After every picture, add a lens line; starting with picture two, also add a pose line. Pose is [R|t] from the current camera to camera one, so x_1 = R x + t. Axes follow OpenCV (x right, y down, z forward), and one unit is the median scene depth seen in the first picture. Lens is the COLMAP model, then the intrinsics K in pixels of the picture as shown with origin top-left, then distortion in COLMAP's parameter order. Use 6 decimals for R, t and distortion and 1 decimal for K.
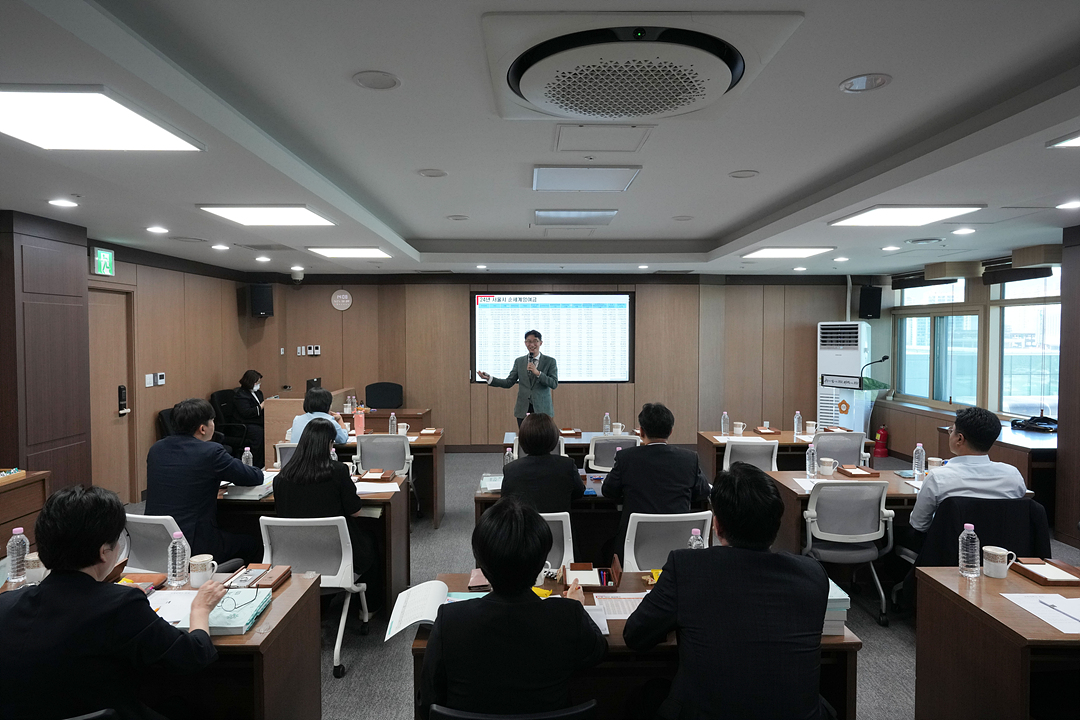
lens RADIAL K [[660.7, 0, 540.0], [0, 660.7, 360.0], [0, 0, 1]] dist [-0.005944, -0.001163]
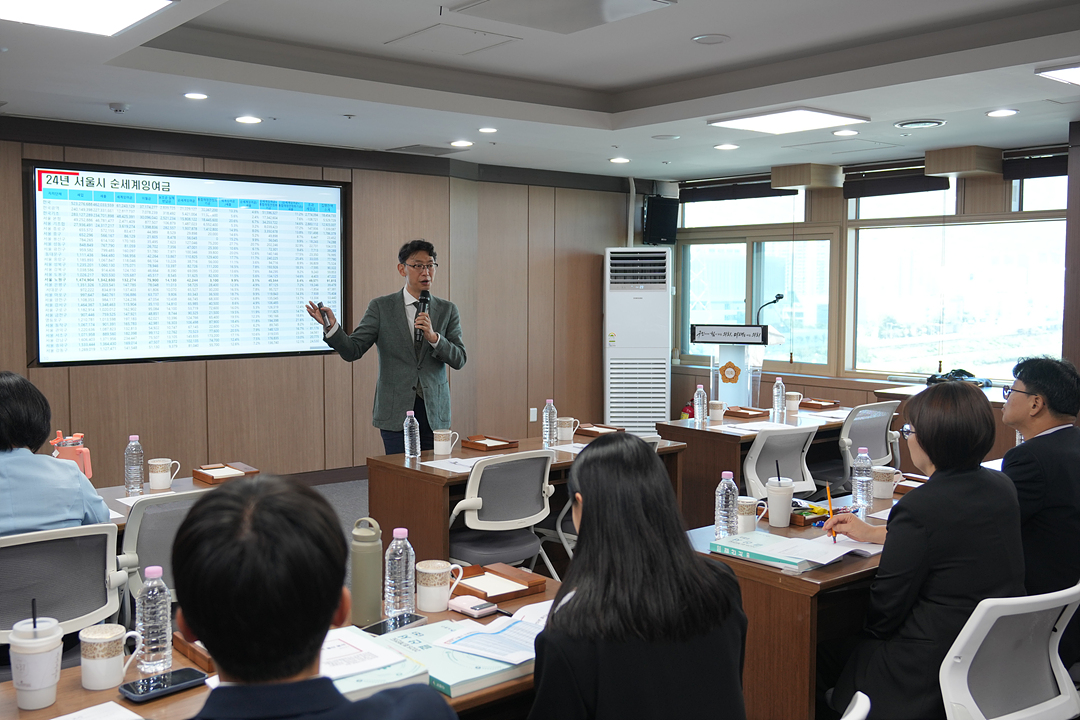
lens RADIAL K [[1056.6, 0, 540.0], [0, 1056.6, 360.0], [0, 0, 1]] dist [-0.013674, 0.001858]
pose [[0.780426, -0.042569, 0.623798, -0.370742], [0.023585, 0.998974, 0.038666, 0.014321], [-0.624803, -0.015463, 0.780629, 0.312558]]
